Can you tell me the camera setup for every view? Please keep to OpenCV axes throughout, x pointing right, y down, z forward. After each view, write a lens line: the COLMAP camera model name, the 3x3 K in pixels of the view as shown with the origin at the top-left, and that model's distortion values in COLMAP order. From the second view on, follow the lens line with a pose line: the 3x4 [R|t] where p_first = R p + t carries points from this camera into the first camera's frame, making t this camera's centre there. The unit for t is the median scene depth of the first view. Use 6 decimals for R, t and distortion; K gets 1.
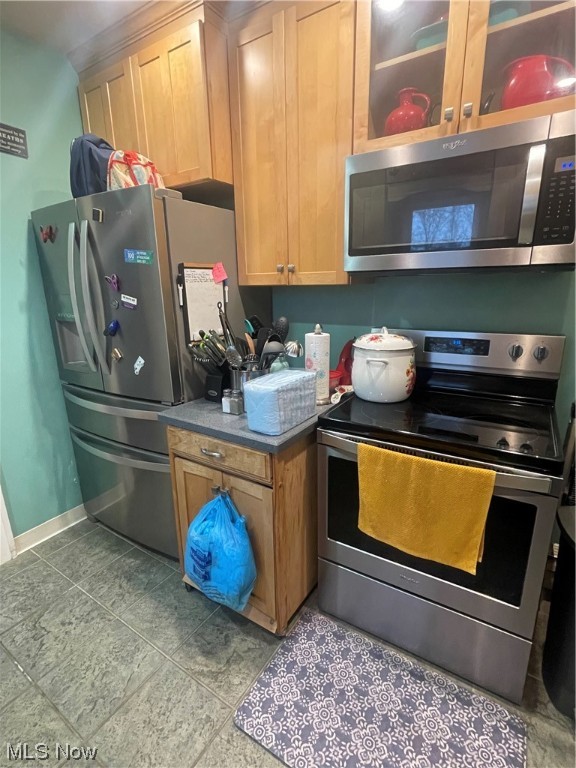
lens RADIAL K [[376.2, 0, 287.4], [0, 376.2, 386.0], [0, 0, 1]] dist [-0.005858, -0.000178]
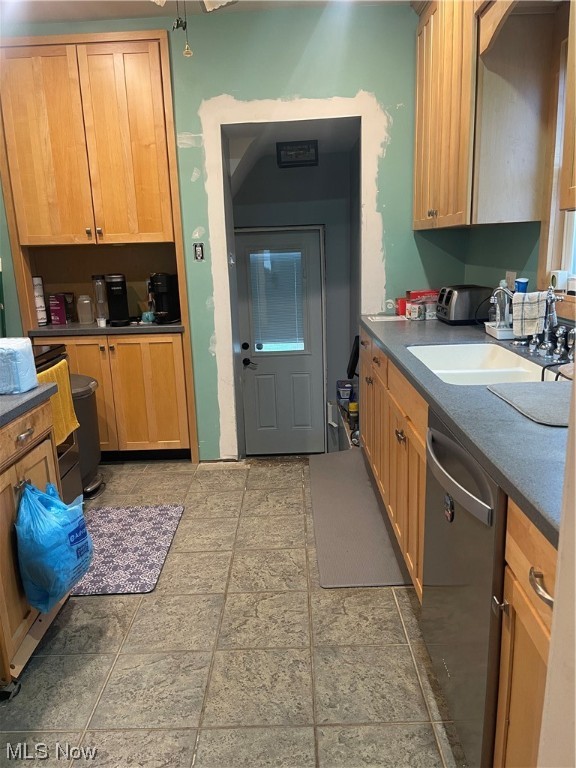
lens RADIAL K [[576.8, 0, 287.7], [0, 576.8, 383.0], [0, 0, 1]] dist [0.005278, 0.001075]
pose [[-0.542880, -0.164483, 0.823545, -1.757101], [0.258381, 0.900353, 0.350148, -0.264821], [-0.799075, 0.402876, -0.446284, 1.155616]]
